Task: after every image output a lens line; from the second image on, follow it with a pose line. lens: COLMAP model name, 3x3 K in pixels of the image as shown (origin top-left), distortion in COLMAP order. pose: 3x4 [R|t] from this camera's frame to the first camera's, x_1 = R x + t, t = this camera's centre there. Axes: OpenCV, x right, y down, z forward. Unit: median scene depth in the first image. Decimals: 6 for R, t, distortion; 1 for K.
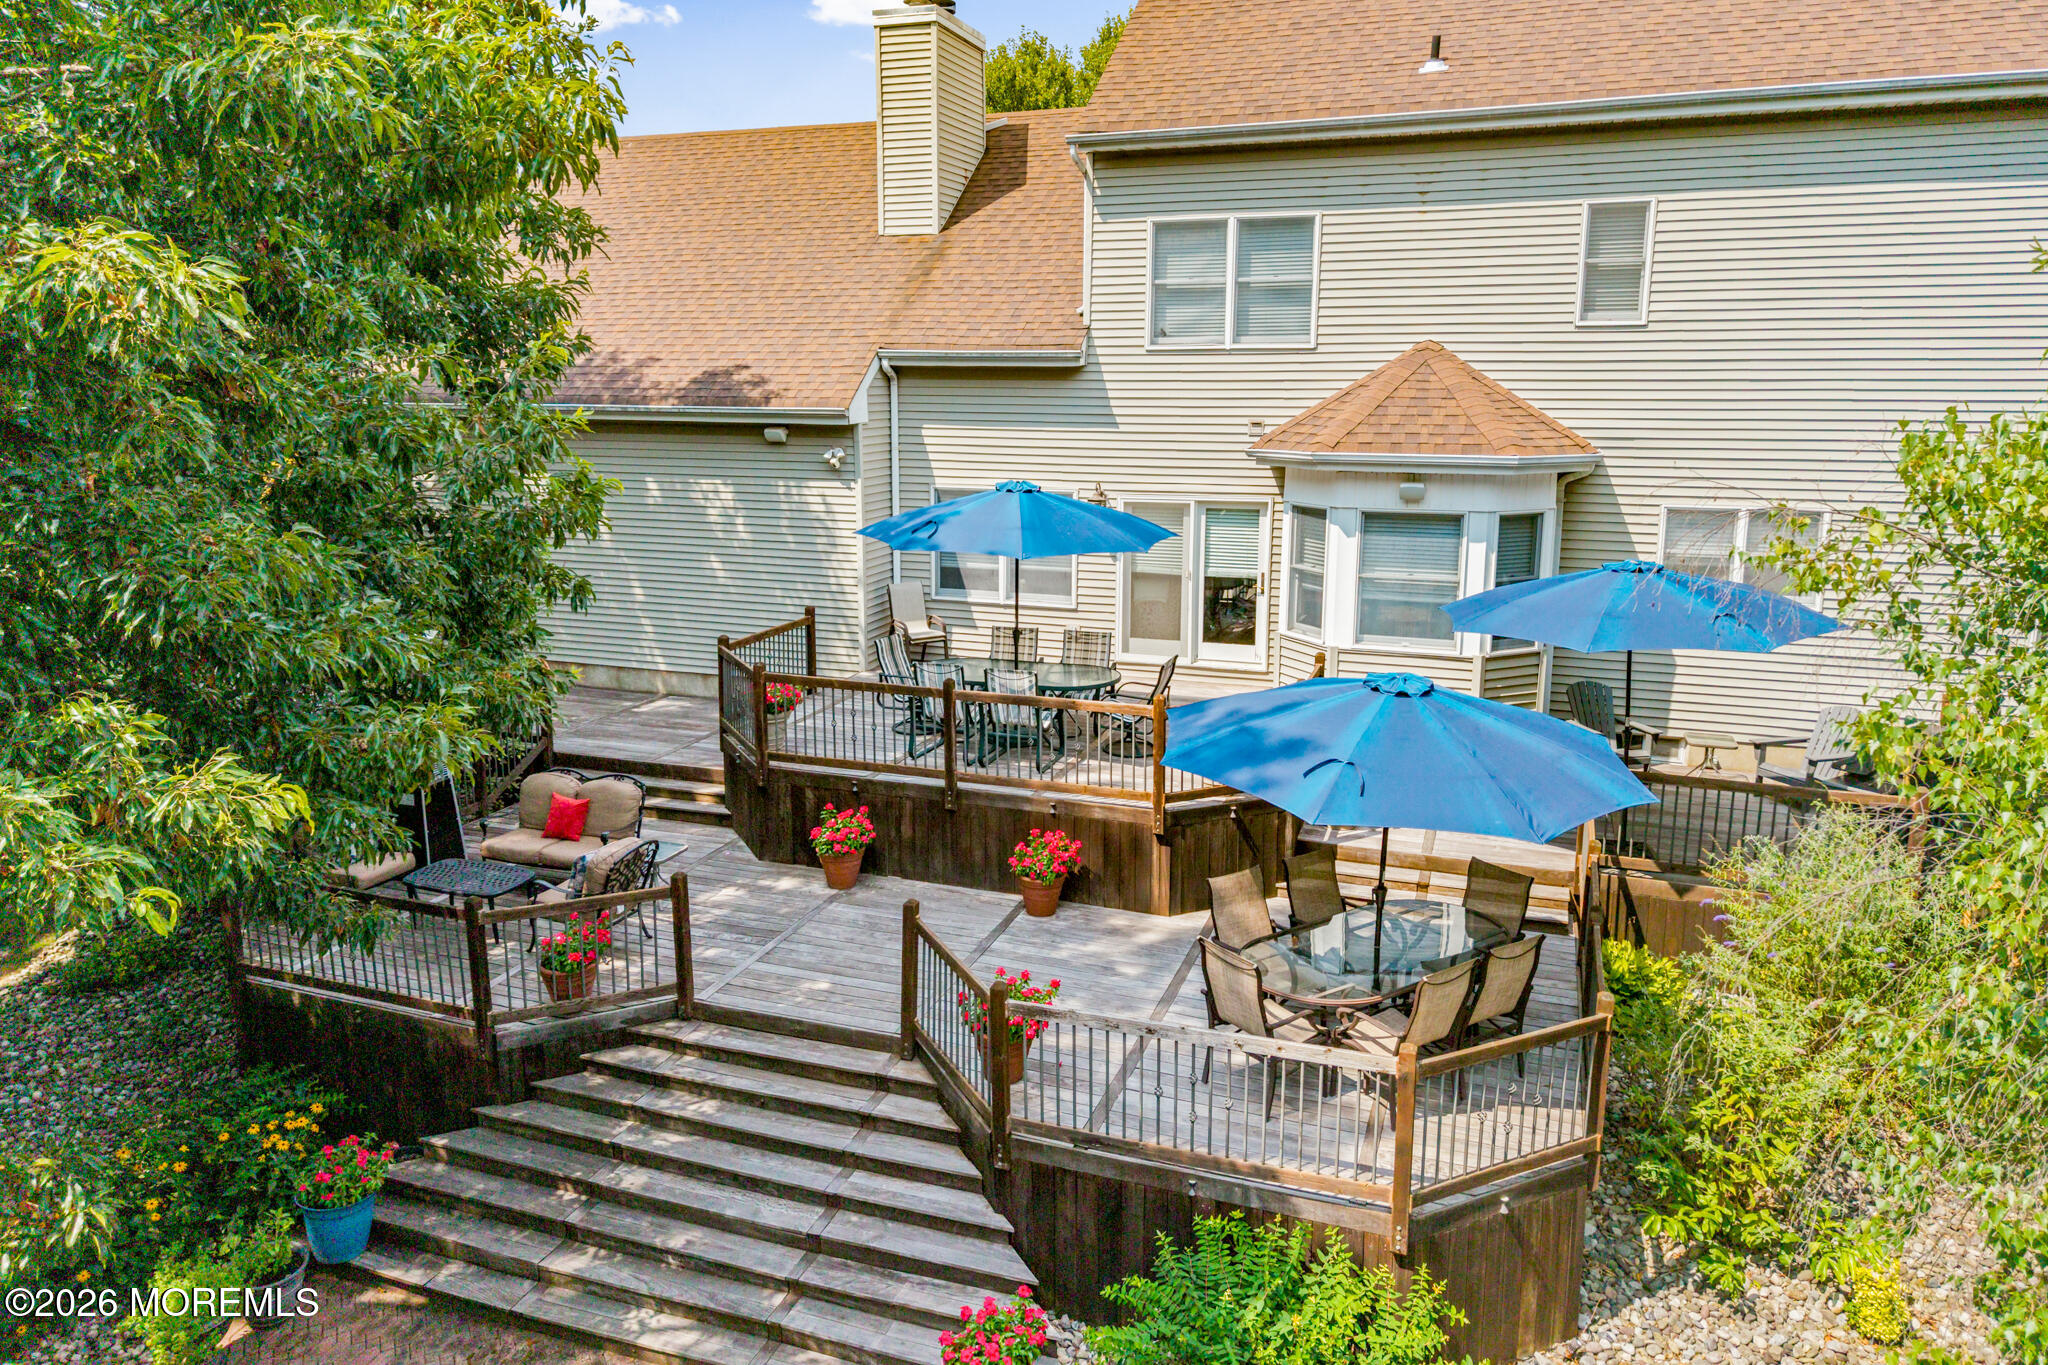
lens RADIAL K [[1379.7, 0, 1028.2], [0, 1379.7, 613.4], [0, 0, 1]] dist [0.063341, -0.002304]
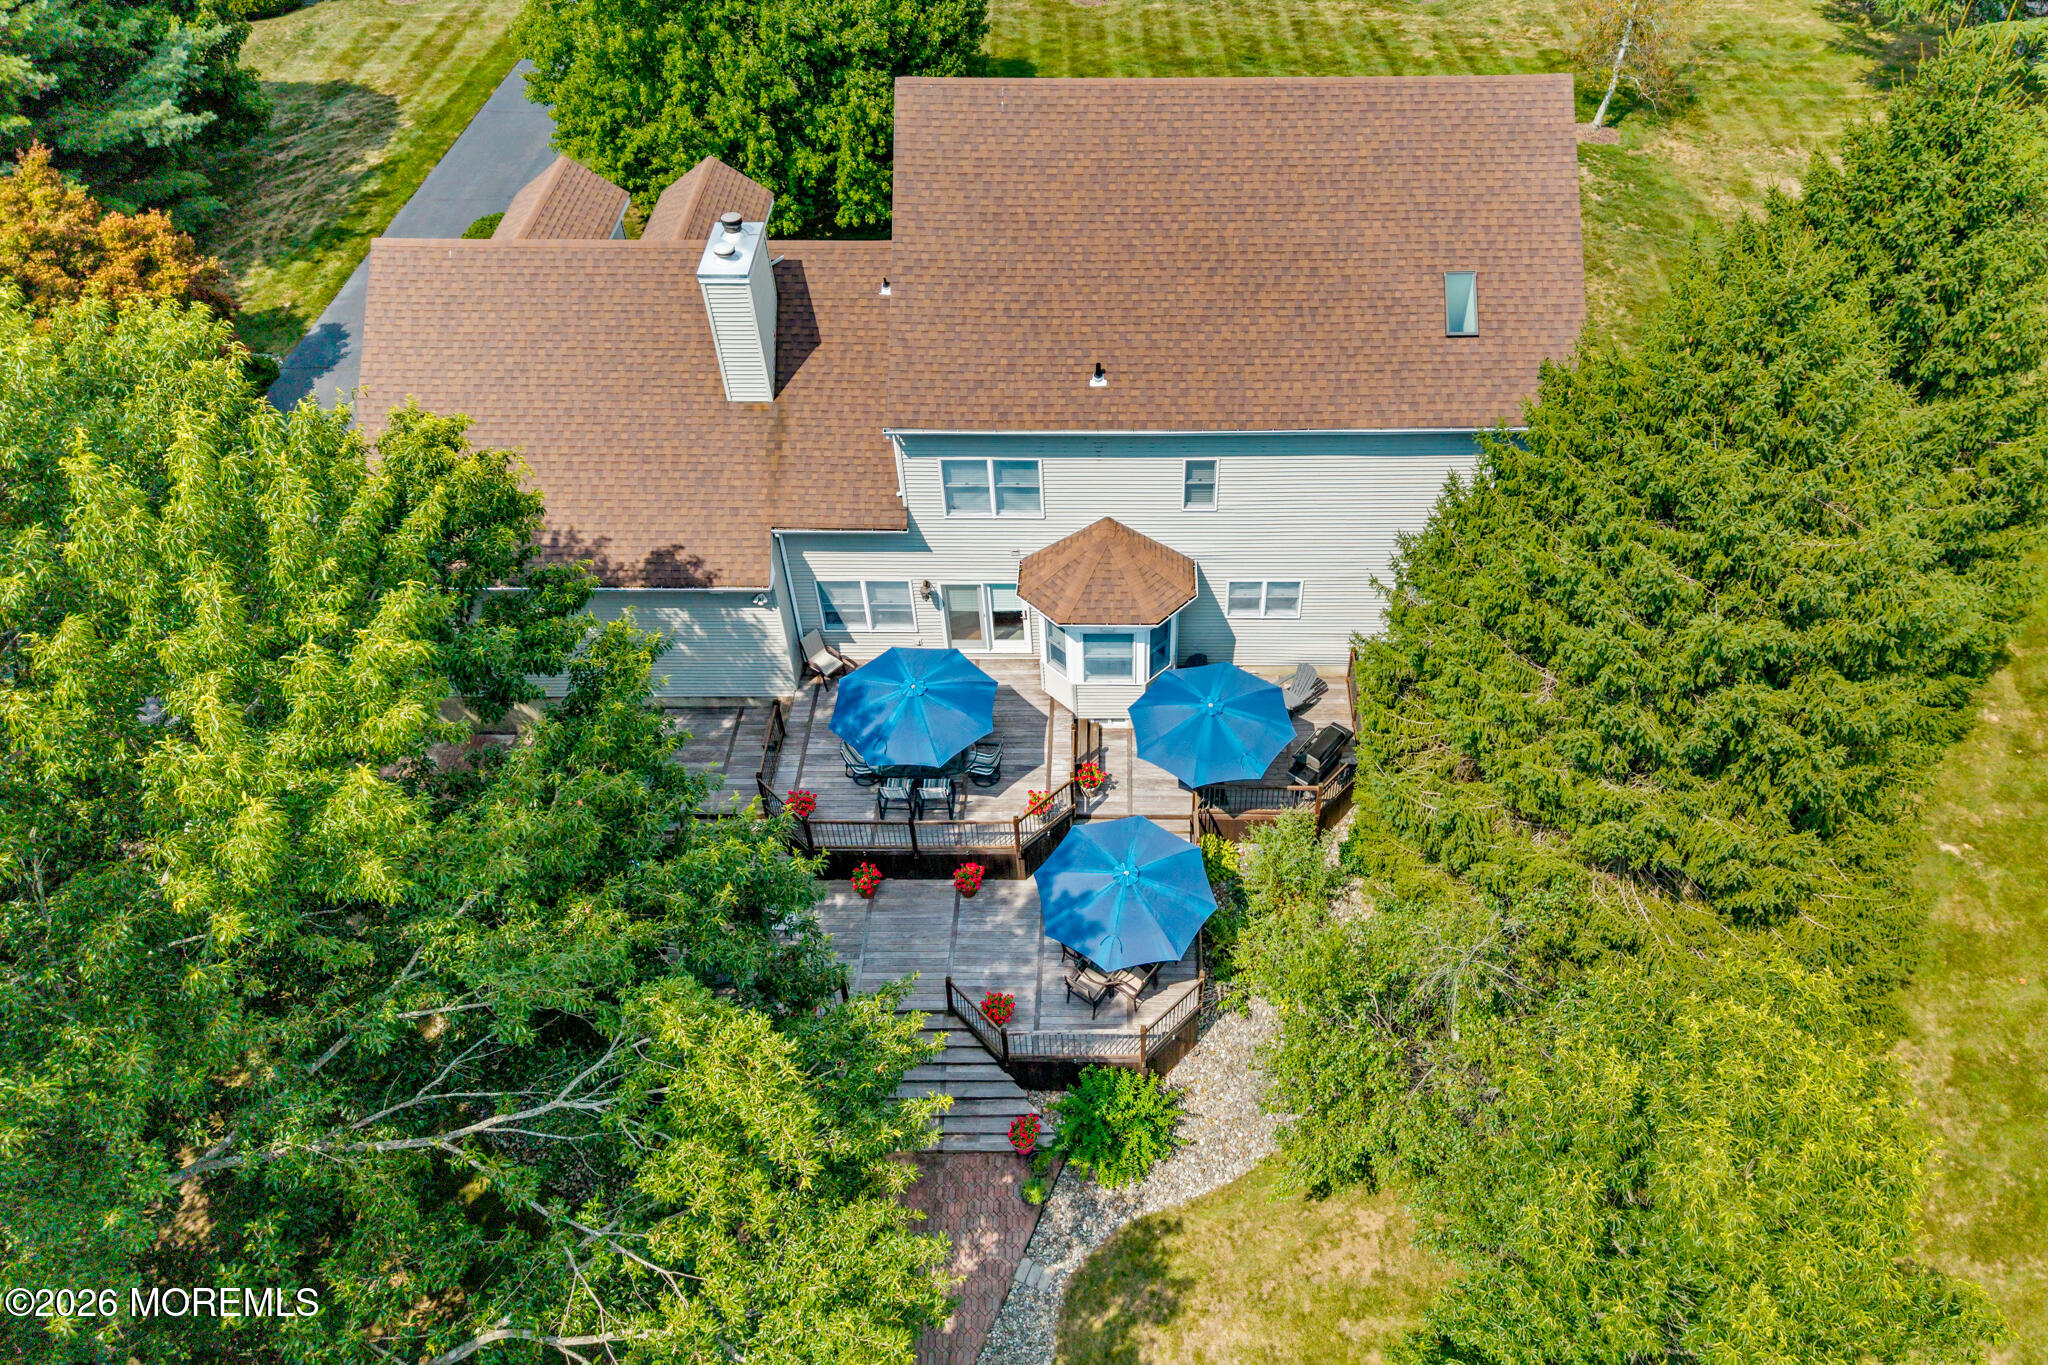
lens RADIAL K [[1414.8, 0, 1159.0], [0, 1414.8, 564.7], [0, 0, 1]] dist [0.003548, -0.000253]
pose [[0.935402, -0.224420, 0.273236, -0.158629], [0.048482, 0.846865, 0.529593, -1.085383], [-0.350246, -0.482136, 0.803040, -0.509314]]
